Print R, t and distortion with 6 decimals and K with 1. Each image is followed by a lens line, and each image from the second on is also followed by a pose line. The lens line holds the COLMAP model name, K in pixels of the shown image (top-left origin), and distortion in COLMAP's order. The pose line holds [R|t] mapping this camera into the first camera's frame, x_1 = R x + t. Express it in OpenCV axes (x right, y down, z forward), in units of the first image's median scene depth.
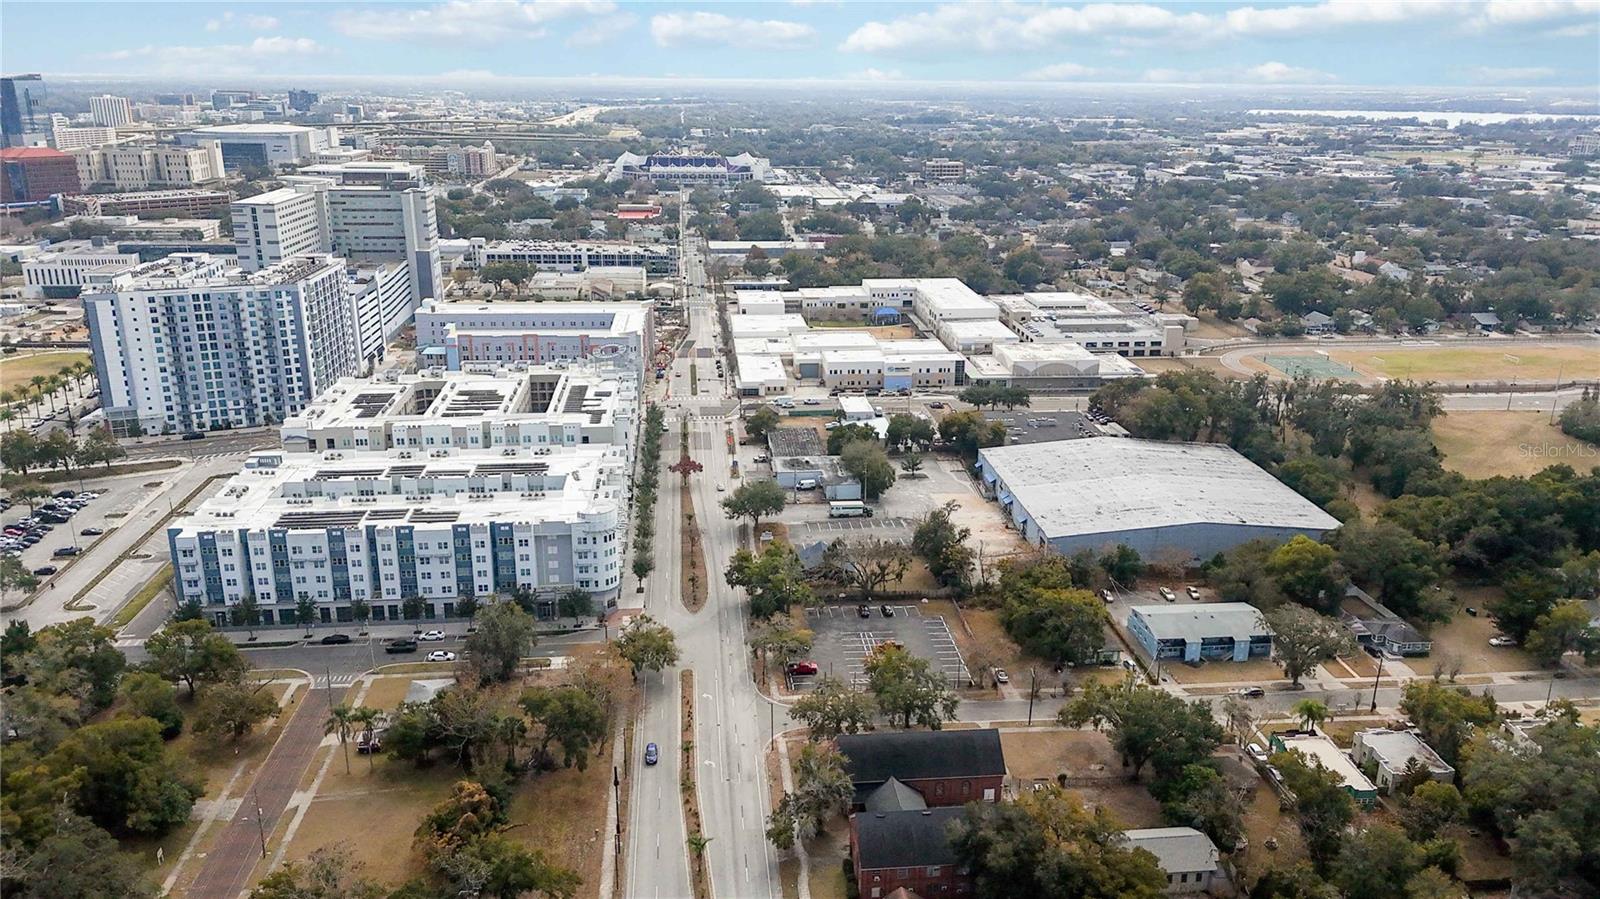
lens RADIAL K [[1172.6, 0, 800.0], [0, 1172.6, 449.5], [0, 0, 1]] dist [0.109489, -0.138872]
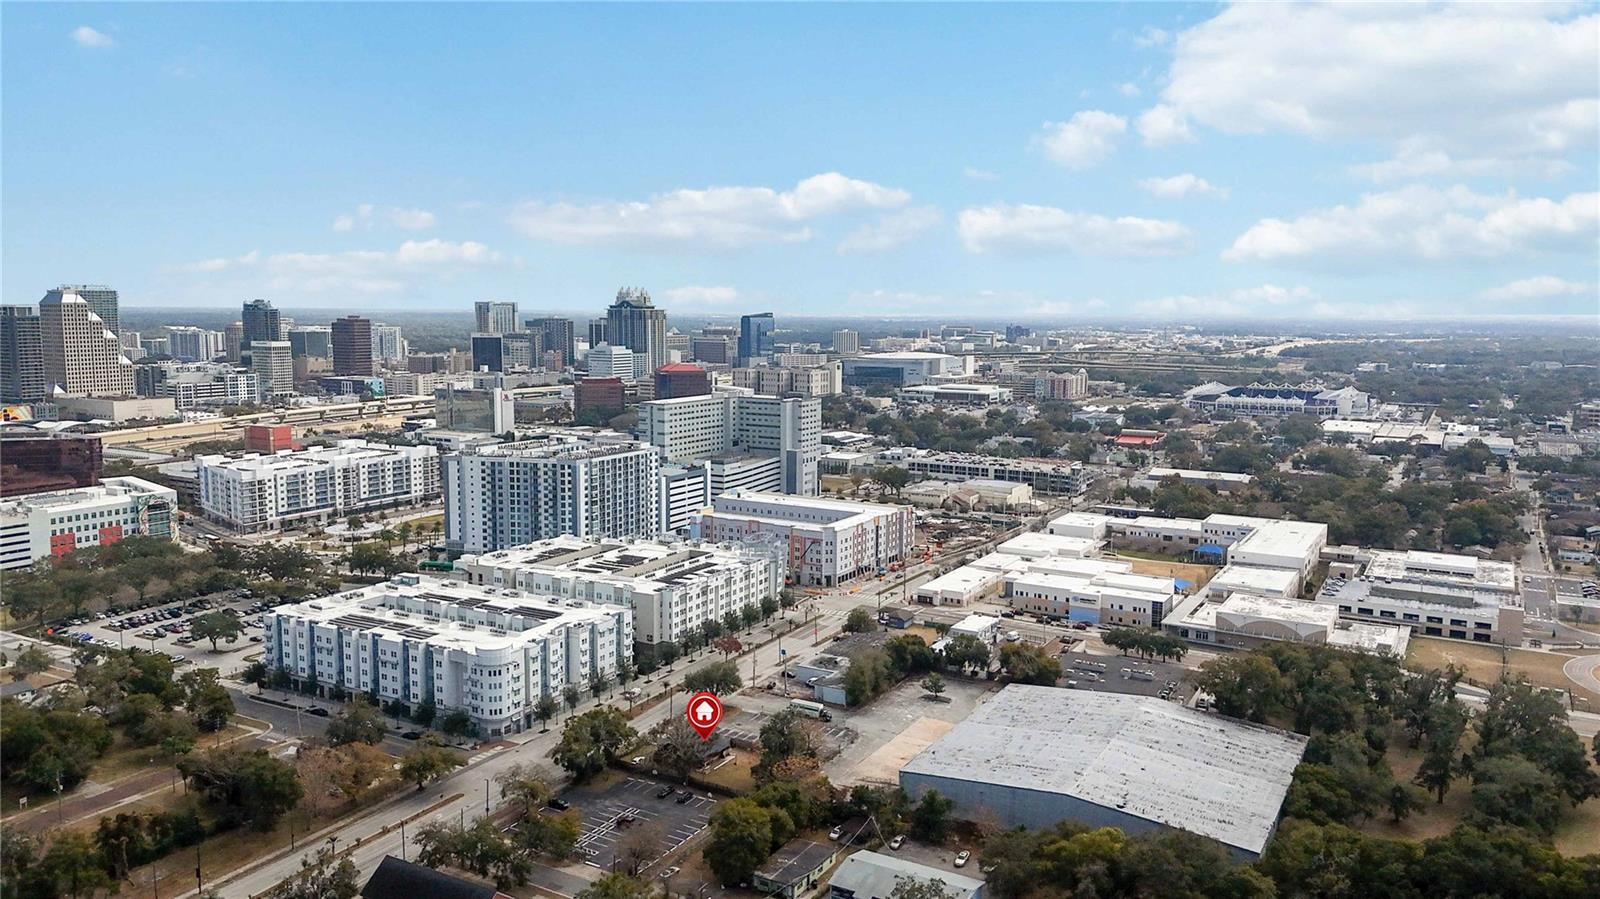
lens RADIAL K [[1172.6, 0, 800.0], [0, 1172.6, 449.5], [0, 0, 1]] dist [0.109489, -0.138872]
pose [[0.814050, 0.066990, -0.576918, 0.534854], [-0.174708, 0.975564, -0.133238, -0.026655], [0.553895, 0.209255, 0.805862, 0.129285]]
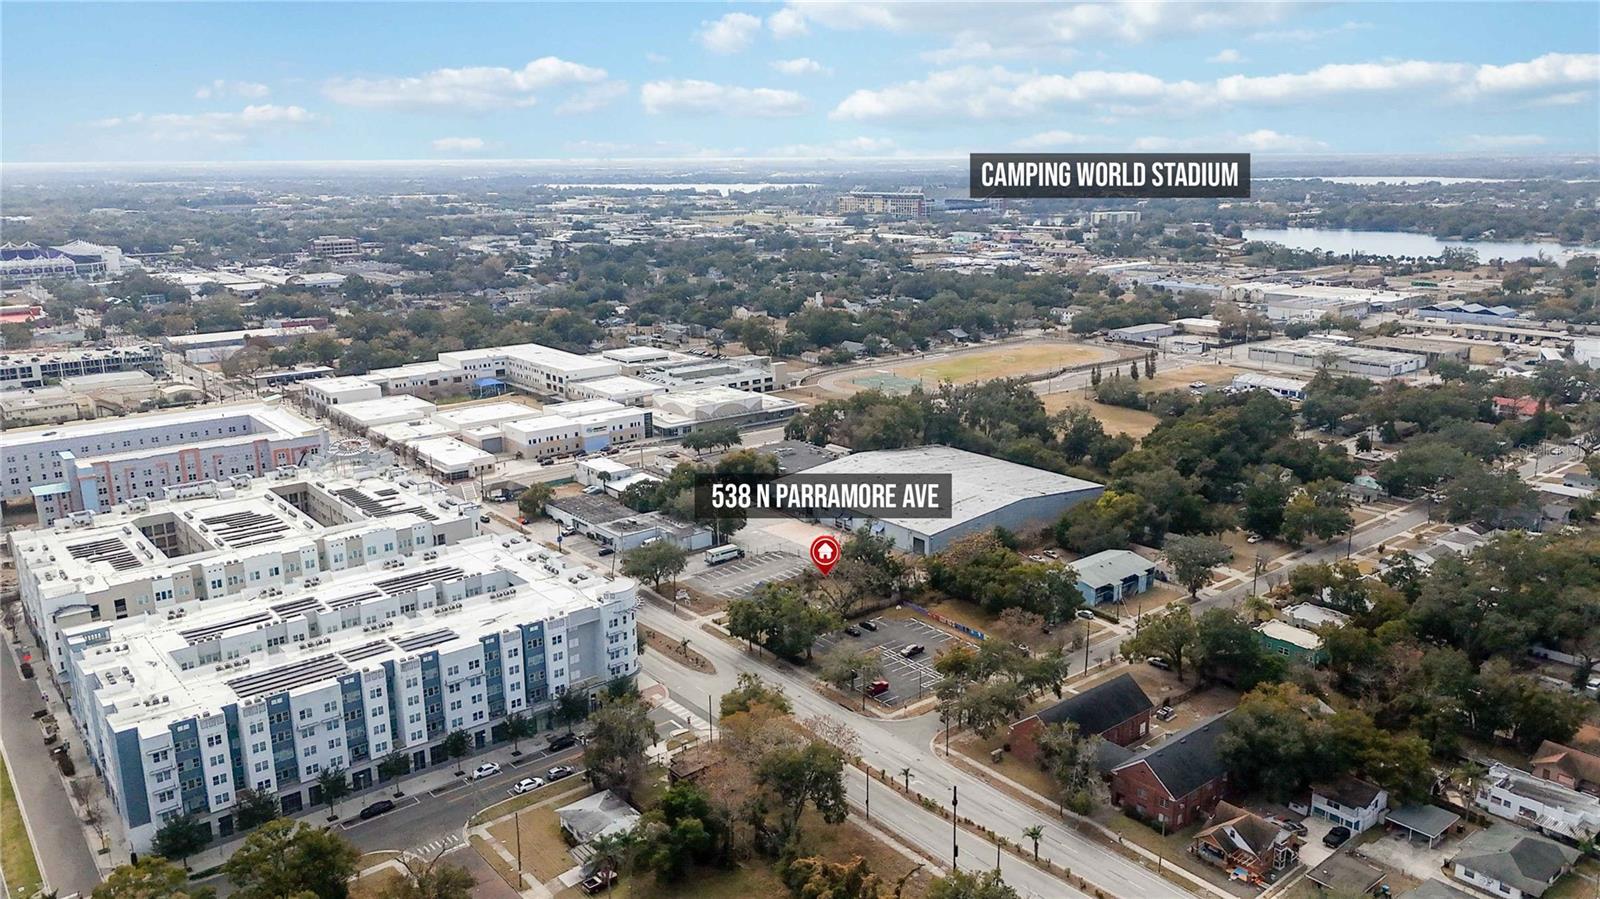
lens RADIAL K [[1172.6, 0, 800.0], [0, 1172.6, 449.5], [0, 0, 1]] dist [0.109489, -0.138872]
pose [[0.828844, -0.150443, 0.538873, -0.386378], [0.183336, 0.983021, -0.007549, -0.015893], [-0.528588, 0.105052, 0.842353, 0.094971]]
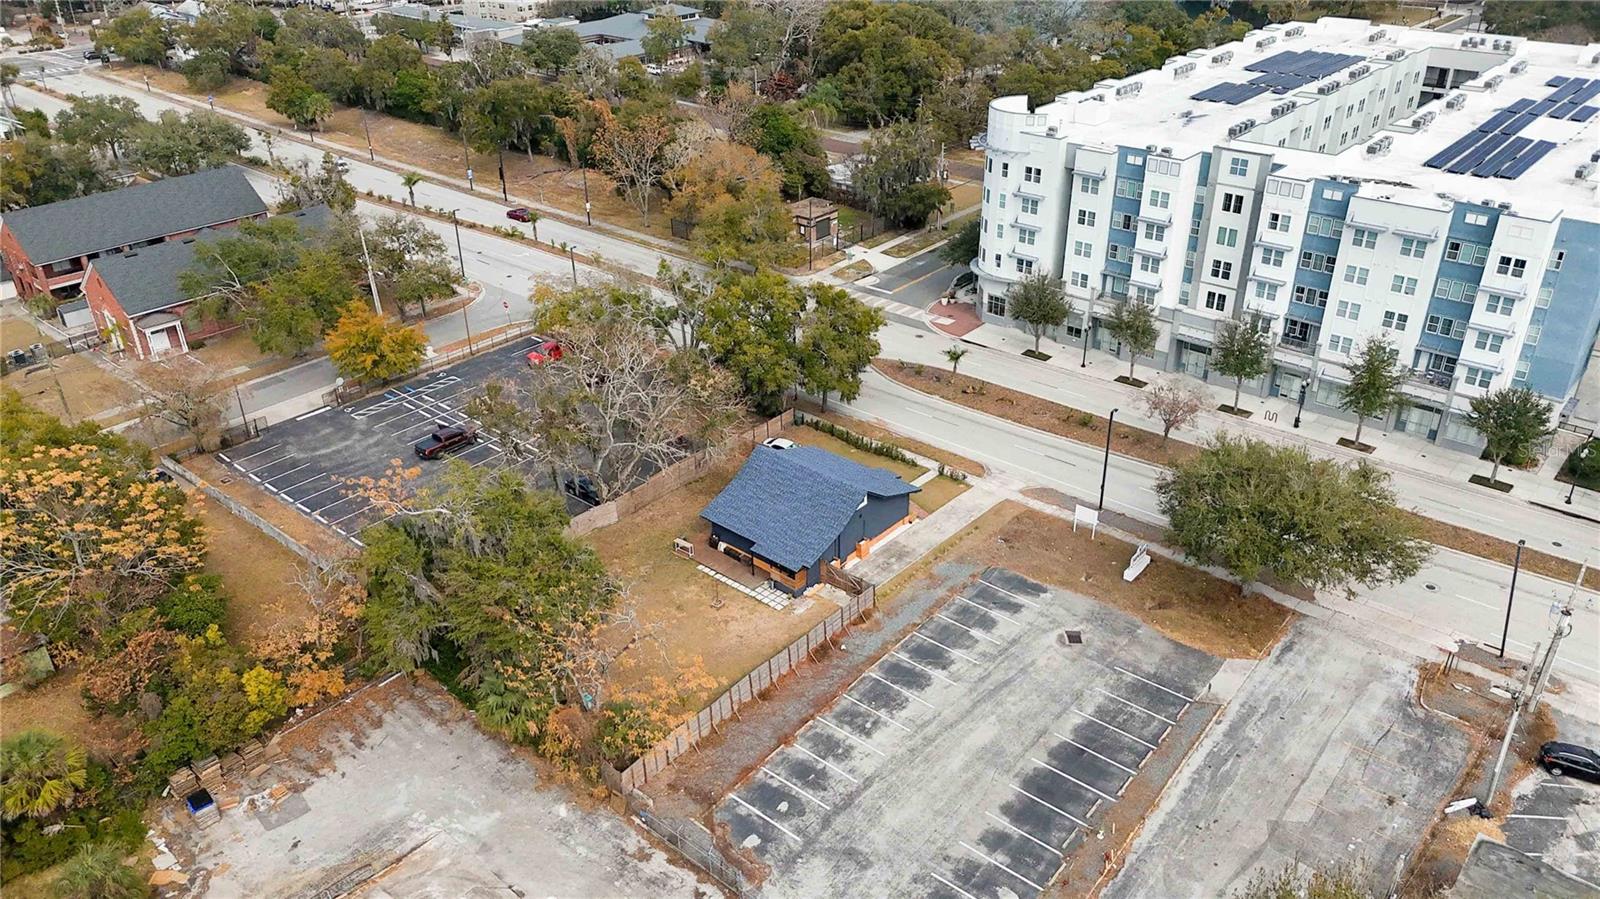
lens RADIAL K [[1167.3, 0, 800.0], [0, 1167.3, 449.5], [0, 0, 1]] dist [0.063028, -0.057746]
pose [[-0.727990, 0.327461, -0.602328, 0.174255], [-0.204668, 0.734694, 0.646789, -0.104091], [0.654325, 0.594133, -0.467829, 0.905320]]
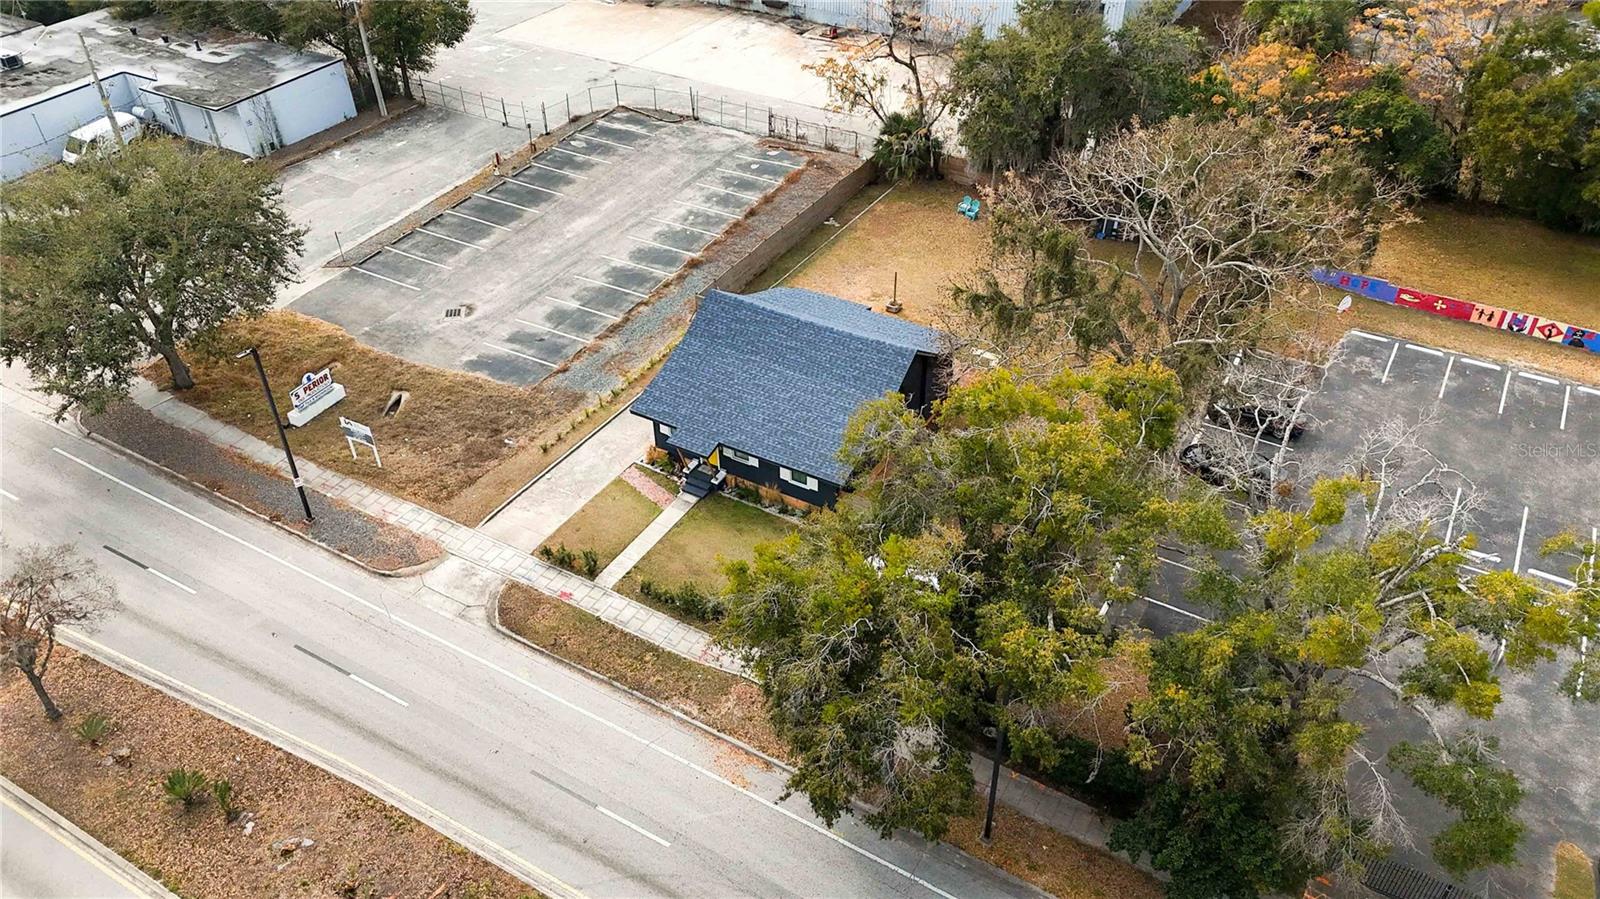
lens RADIAL K [[1181.2, 0, 806.1], [0, 1181.2, 445.7], [0, 0, 1]] dist [0.094834, -0.128062]
pose [[0.581477, -0.506961, 0.636298, -0.096215], [0.260168, 0.856915, 0.444982, 0.010307], [-0.770842, -0.093202, 0.630171, 0.683700]]
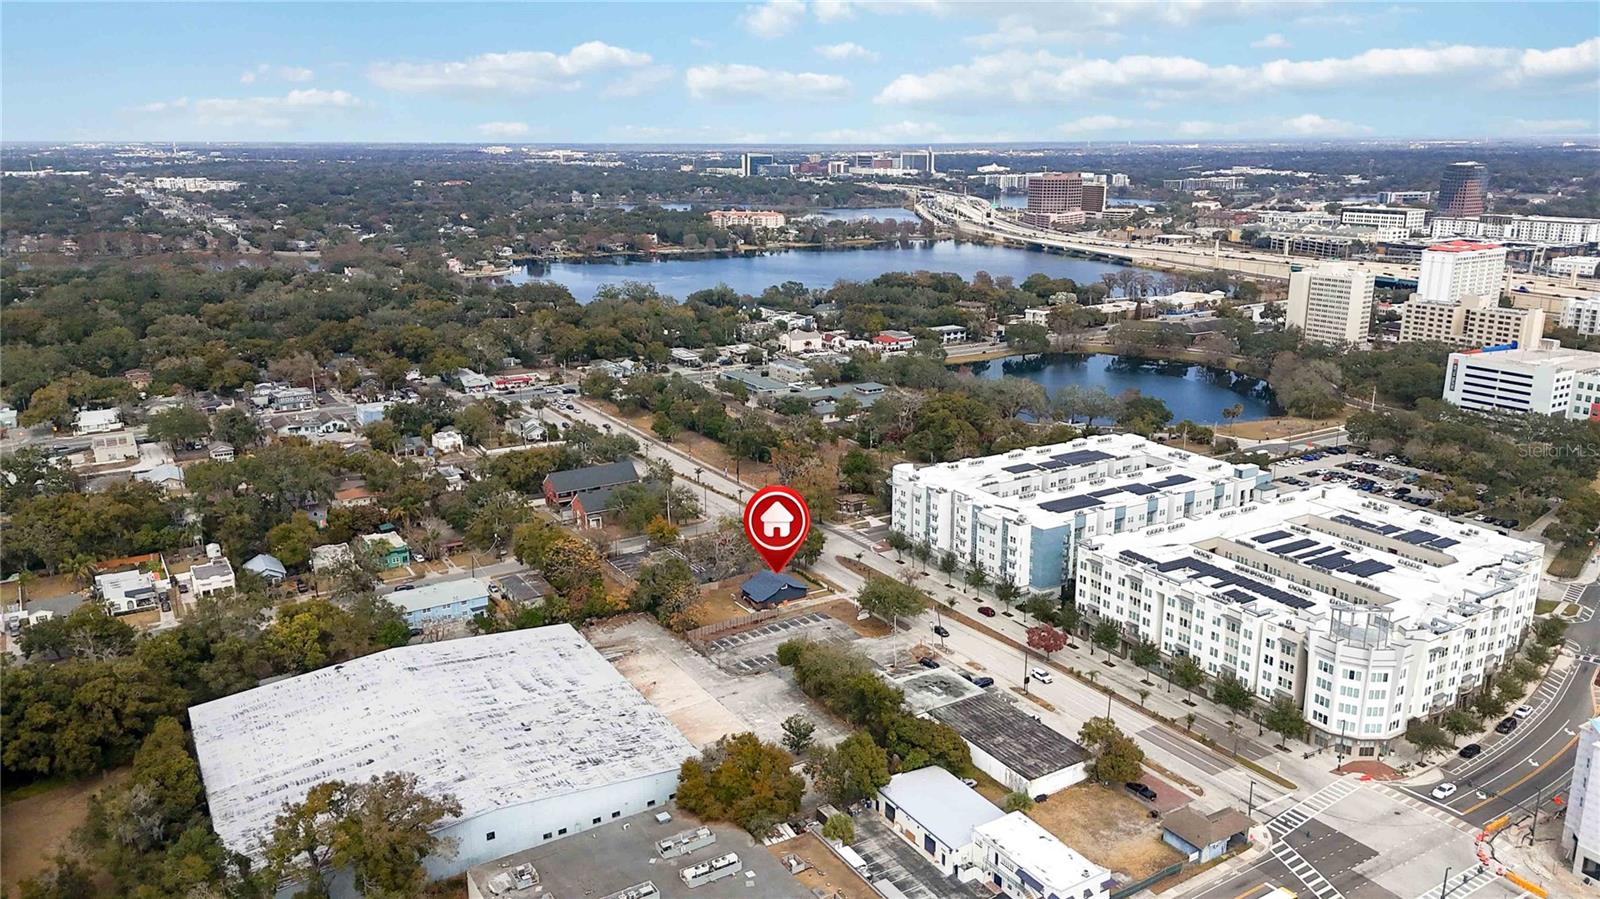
lens RADIAL K [[1167.3, 0, 800.0], [0, 1167.3, 449.5], [0, 0, 1]] dist [0.063028, -0.057746]
pose [[-0.901612, 0.108508, -0.418715, 0.339401], [-0.133153, 0.851391, 0.507350, -0.435496], [0.411541, 0.513186, -0.753176, 1.376956]]
